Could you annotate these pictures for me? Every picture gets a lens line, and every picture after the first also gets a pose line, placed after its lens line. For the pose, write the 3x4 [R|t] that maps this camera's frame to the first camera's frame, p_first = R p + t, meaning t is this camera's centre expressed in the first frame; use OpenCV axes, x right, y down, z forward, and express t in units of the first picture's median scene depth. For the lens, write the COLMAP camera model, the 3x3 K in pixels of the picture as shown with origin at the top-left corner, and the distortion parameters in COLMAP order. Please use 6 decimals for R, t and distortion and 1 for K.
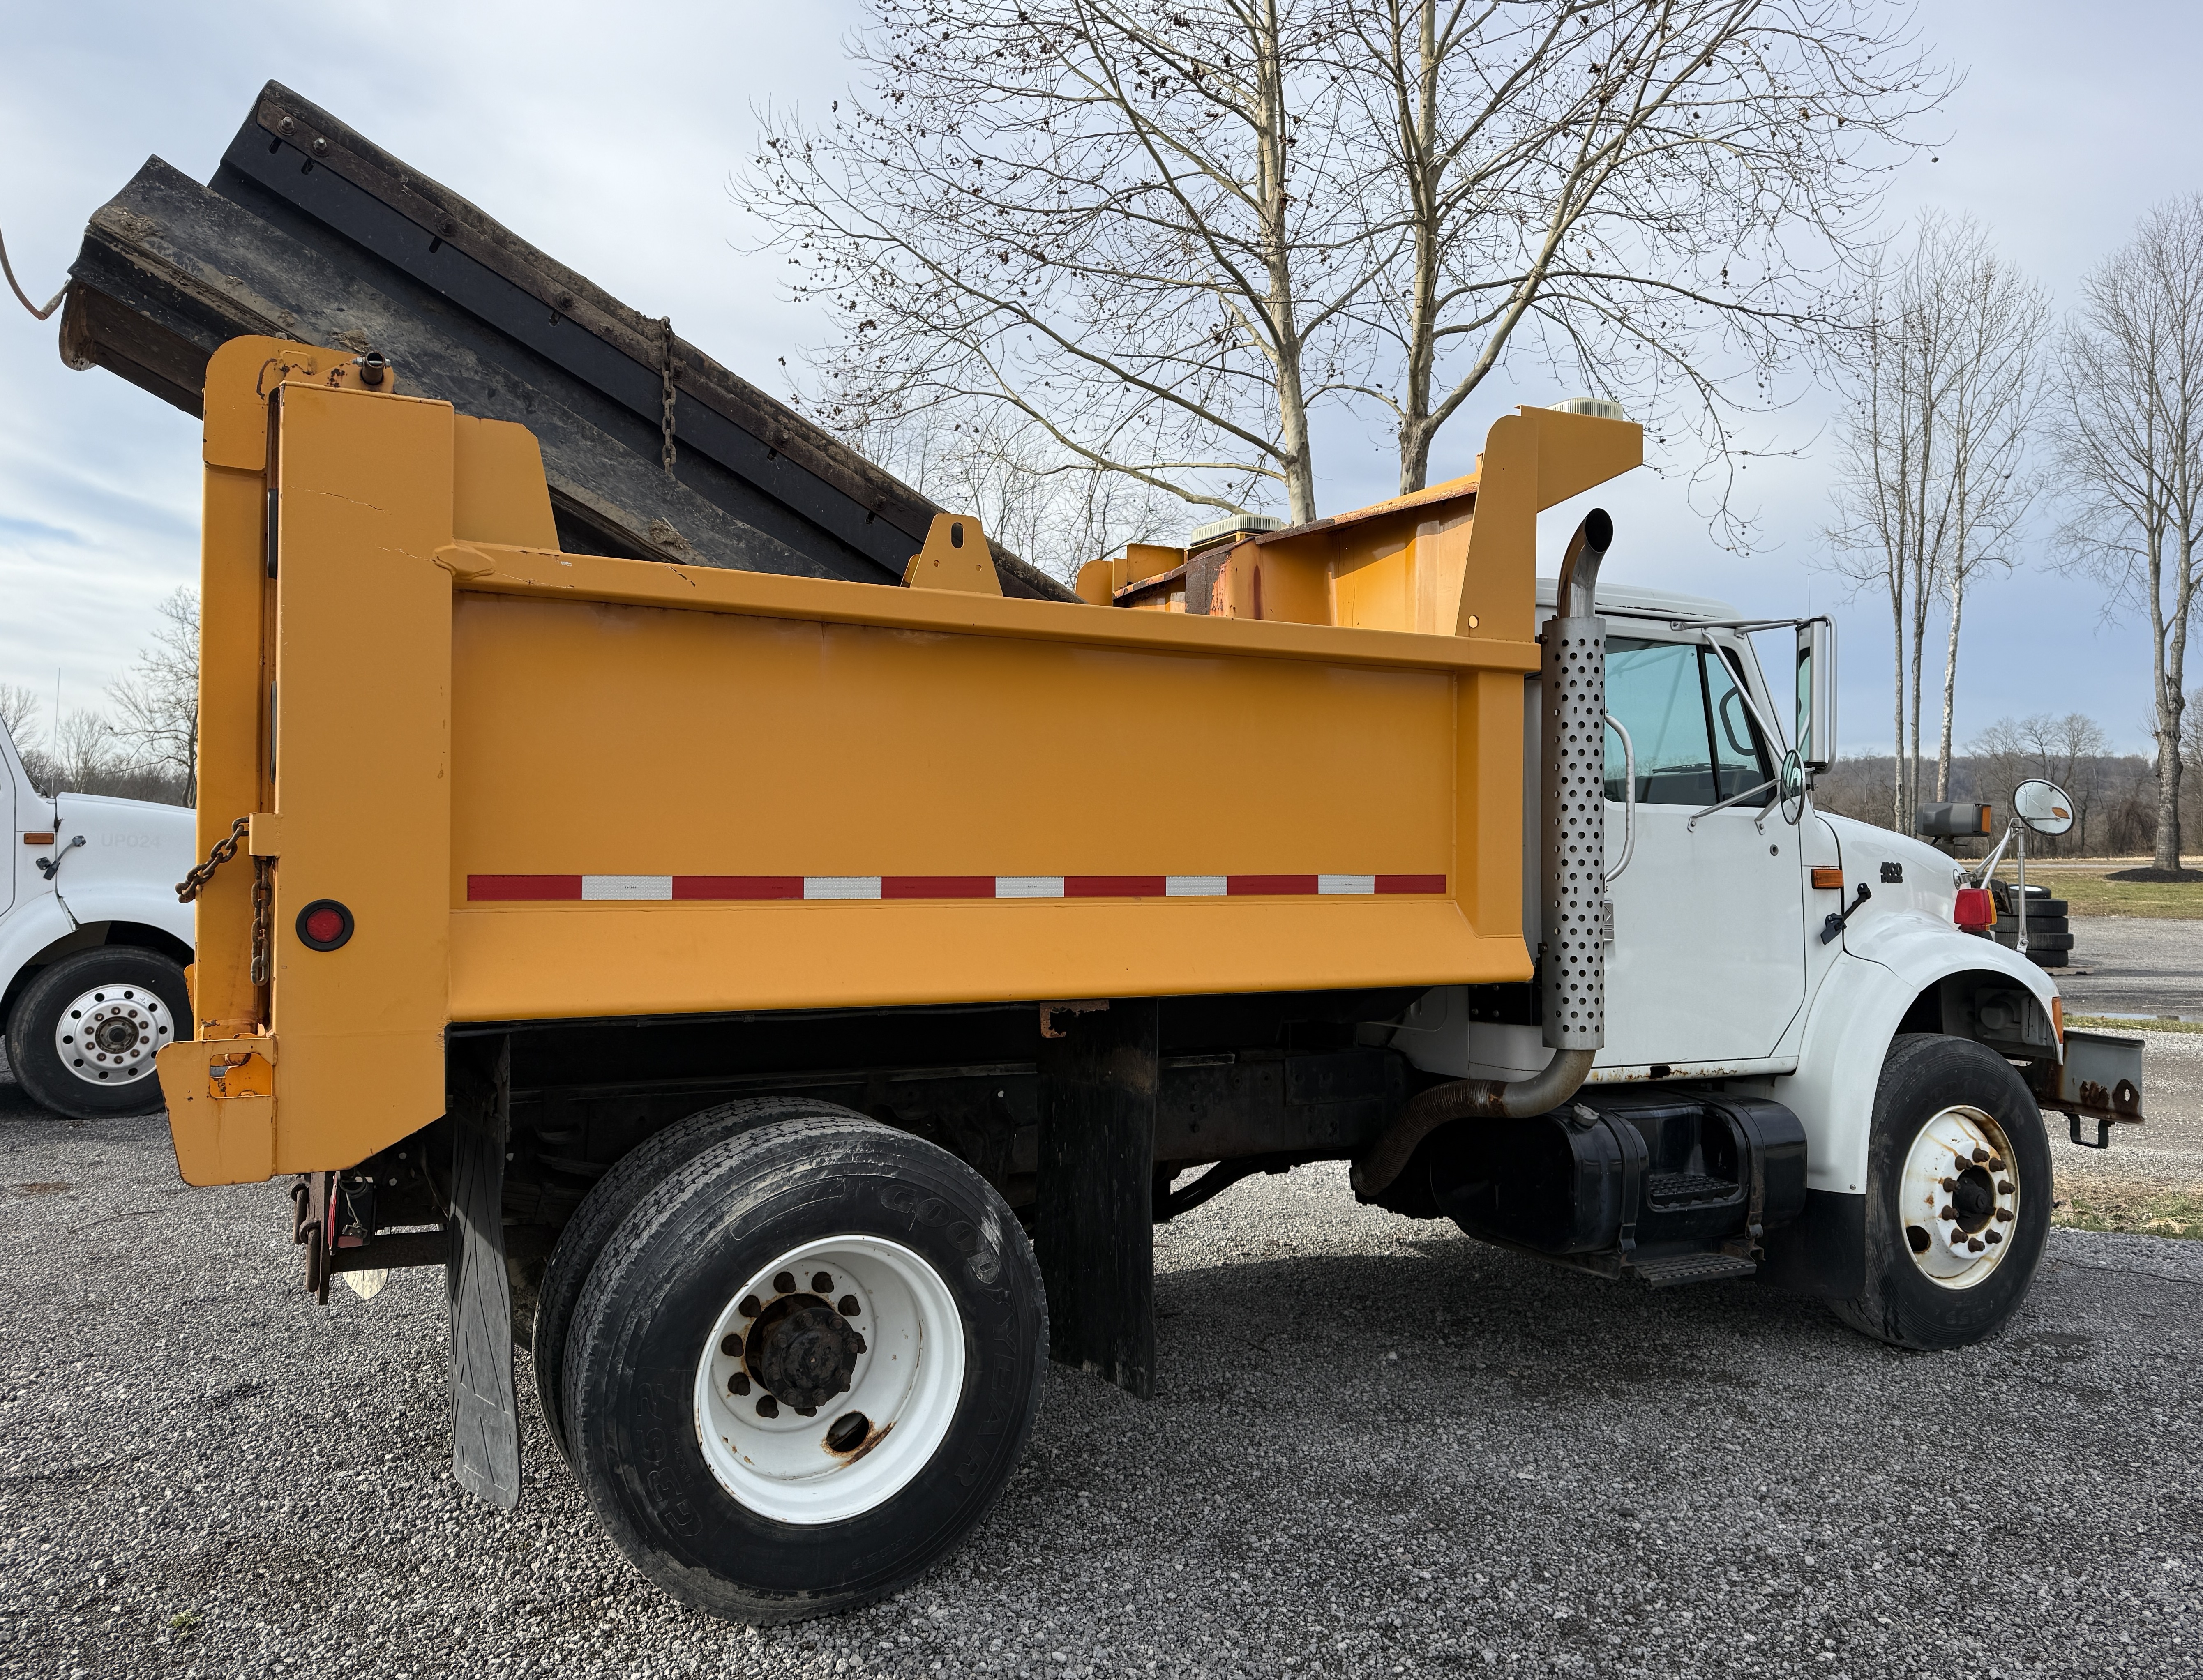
lens RADIAL K [[1624.6, 0, 1131.5], [0, 1624.6, 813.1], [0, 0, 1]] dist [0.188372, -0.348964]
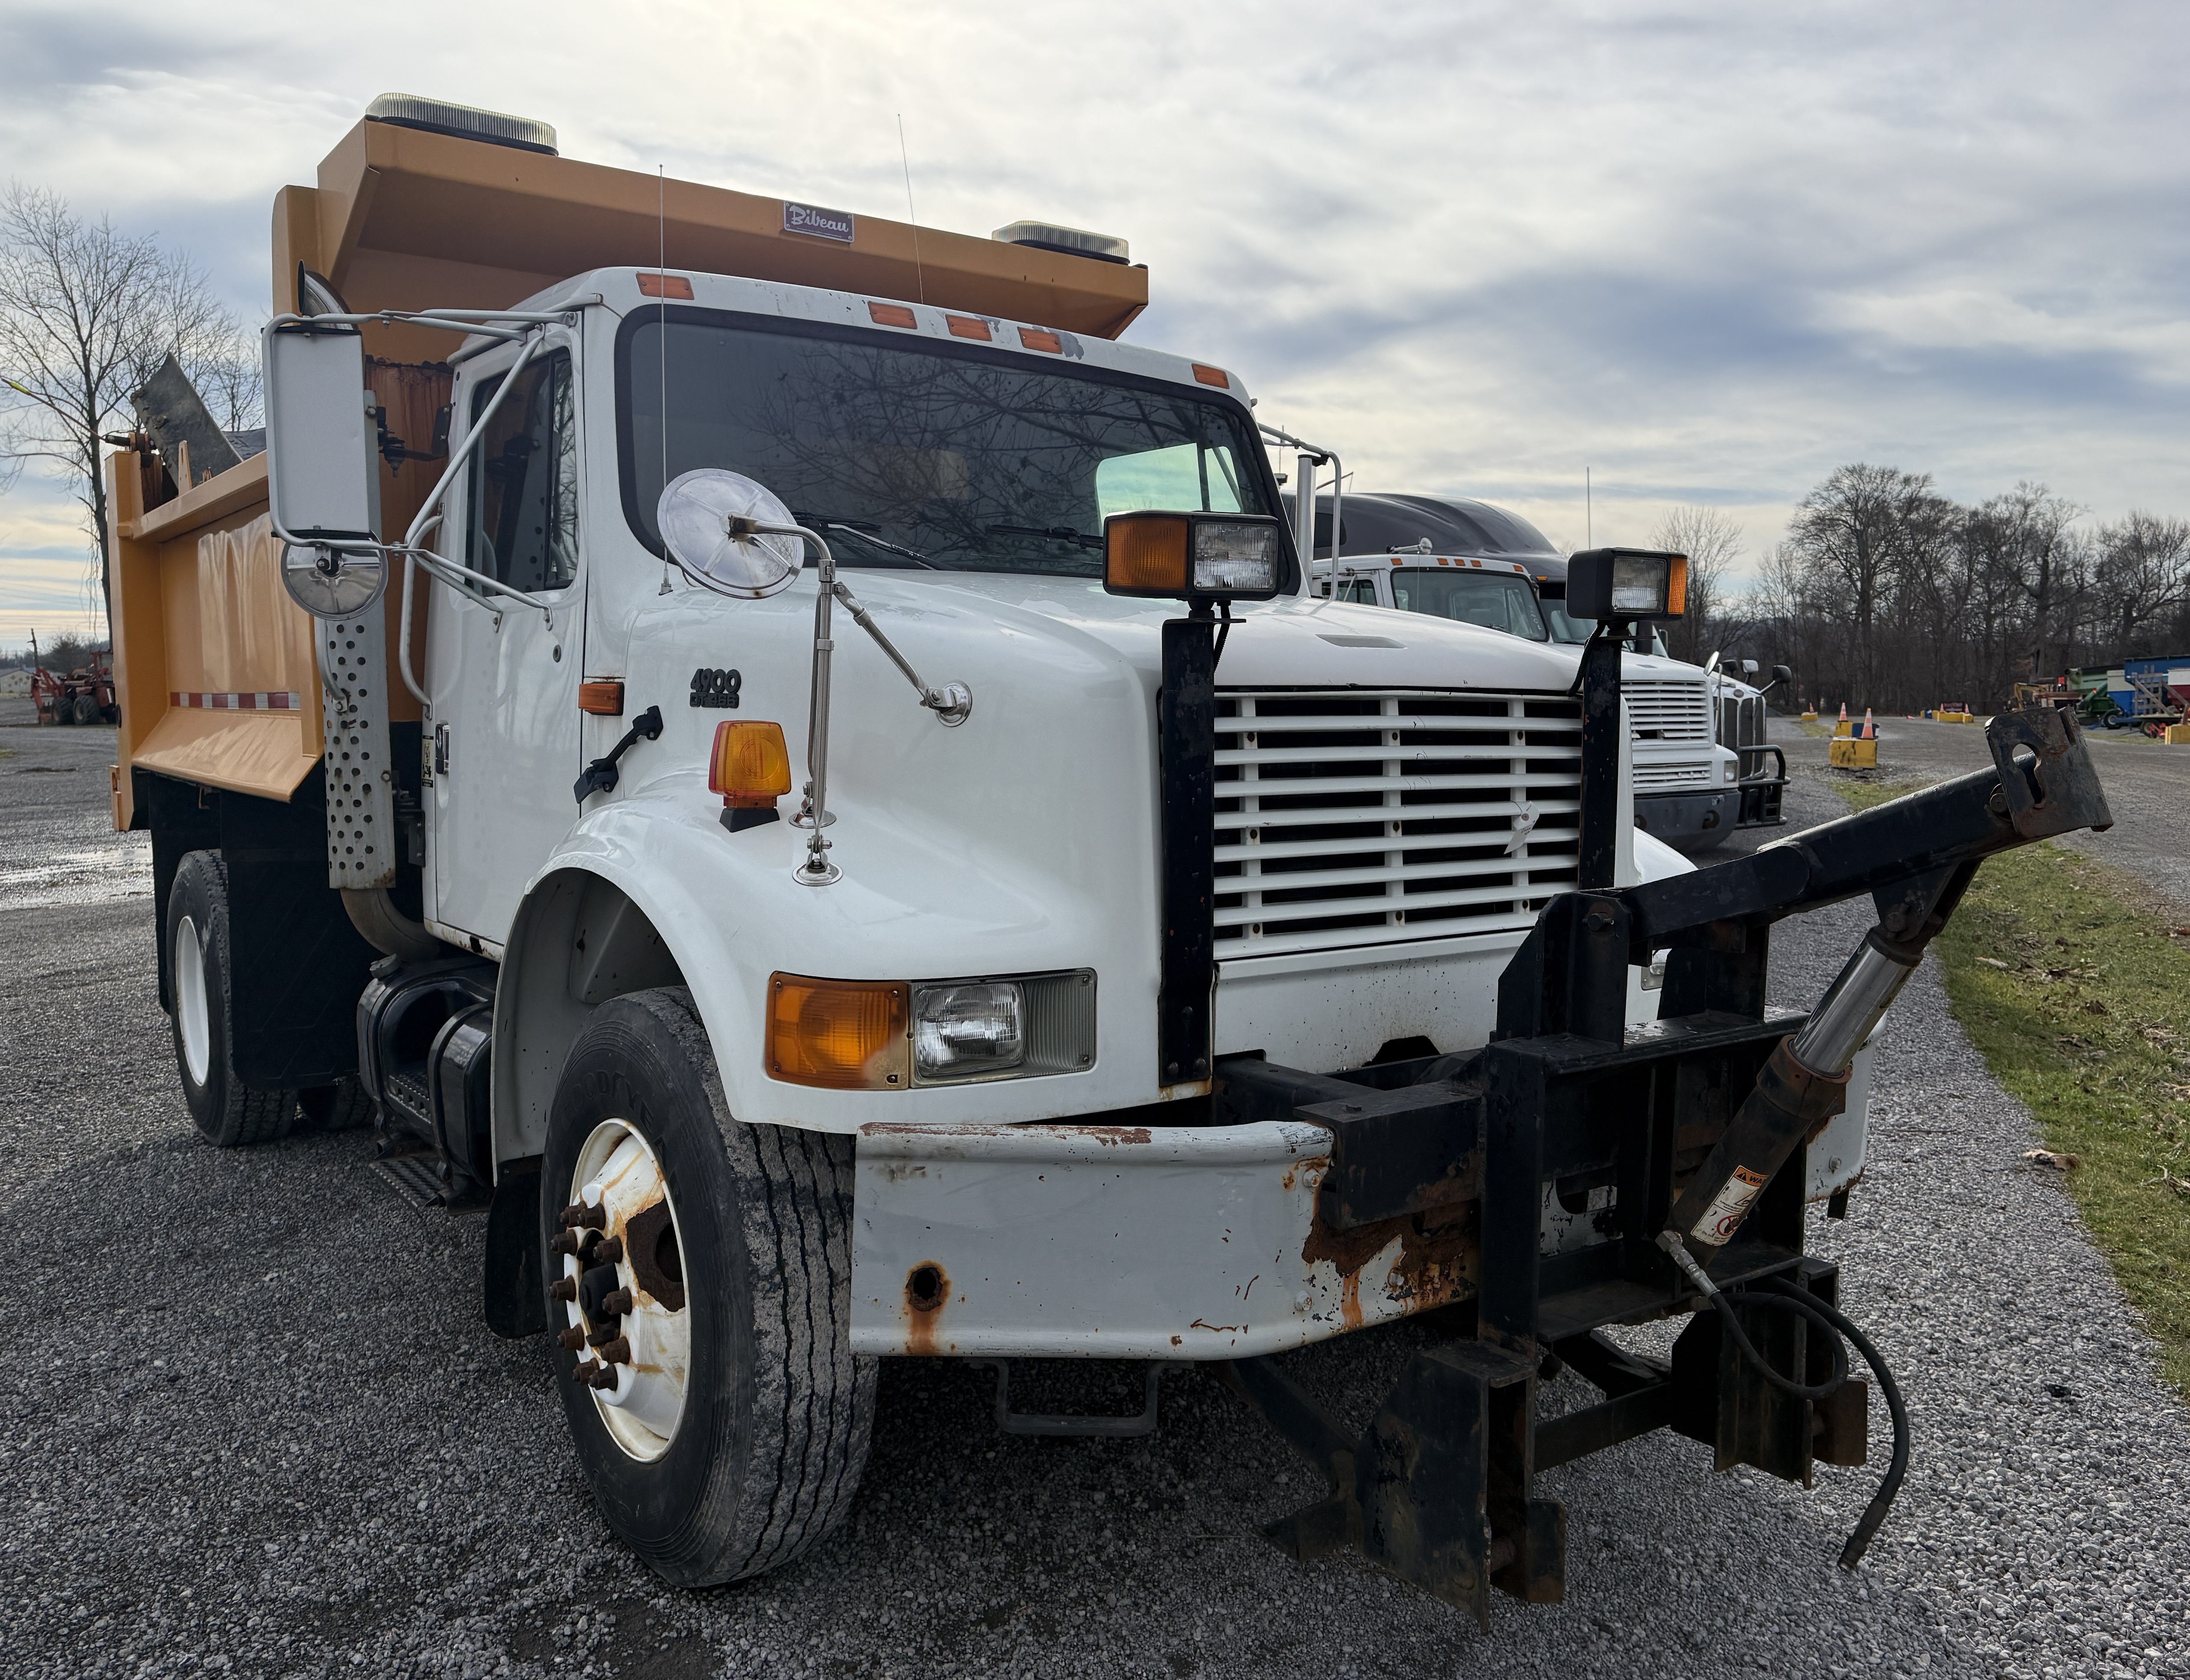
lens RADIAL K [[1720.3, 0, 1112.0], [0, 1720.3, 842.4], [0, 0, 1]] dist [0.161617, -0.287383]
pose [[0.138238, 0.078530, -0.987281, 1.332846], [0.028134, 0.996138, 0.083174, 0.054725], [0.989999, -0.039273, 0.135495, 1.352040]]
